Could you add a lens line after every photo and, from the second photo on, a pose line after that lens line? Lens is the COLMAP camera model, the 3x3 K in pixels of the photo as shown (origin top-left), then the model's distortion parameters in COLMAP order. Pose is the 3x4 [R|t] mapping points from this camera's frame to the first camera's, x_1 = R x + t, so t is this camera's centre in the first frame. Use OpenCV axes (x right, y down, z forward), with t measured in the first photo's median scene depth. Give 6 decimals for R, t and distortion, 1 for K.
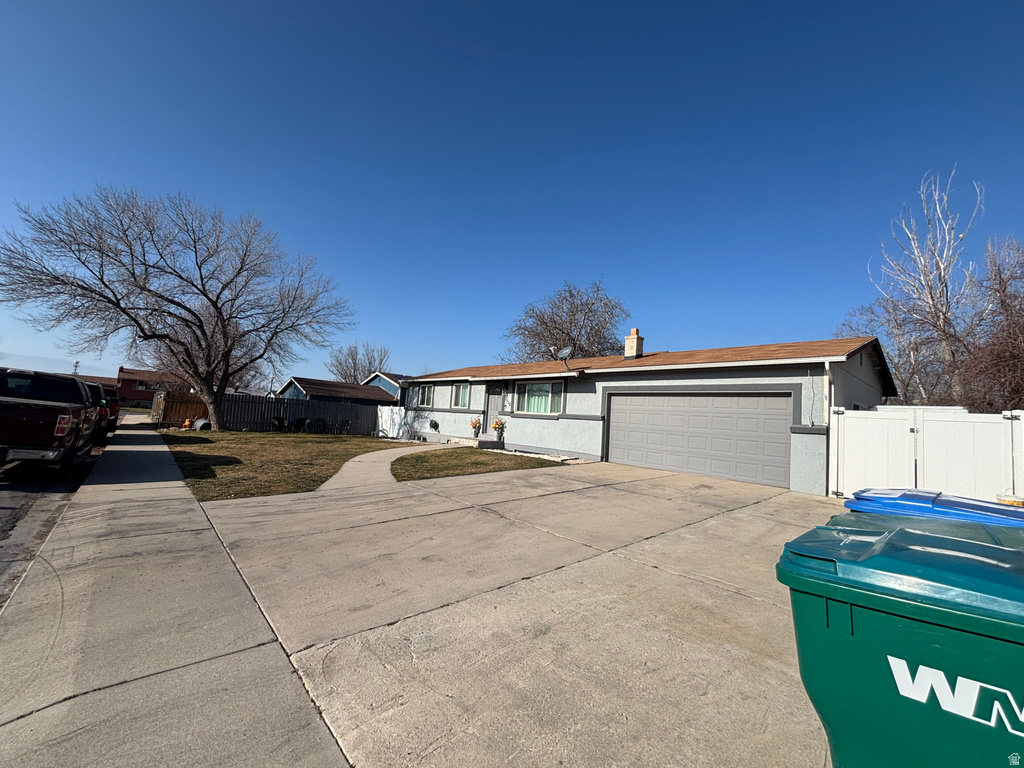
lens RADIAL K [[422.1, 0, 512.0], [0, 422.1, 384.0], [0, 0, 1]] dist [0.000312, 0.000042]
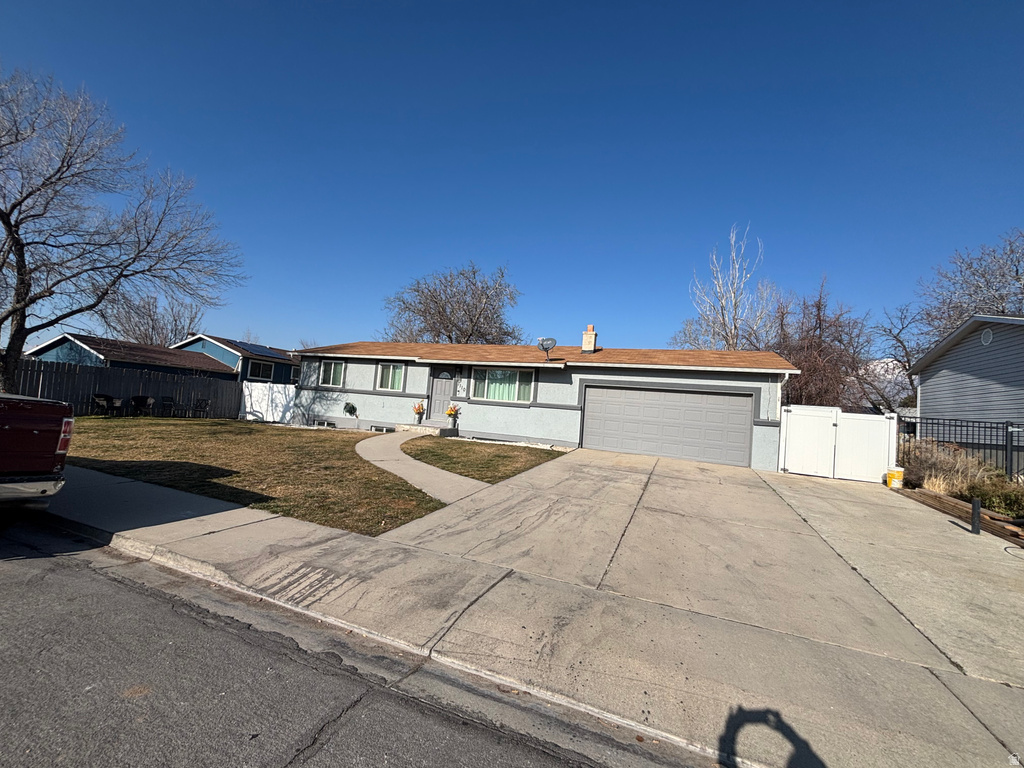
lens RADIAL K [[422.1, 0, 512.0], [0, 422.1, 384.0], [0, 0, 1]] dist [0.000312, 0.000042]
pose [[0.896076, 0.032448, 0.442713, -0.337260], [-0.058523, 0.997255, 0.045361, -0.015241], [-0.440025, -0.066555, 0.895515, 0.093895]]
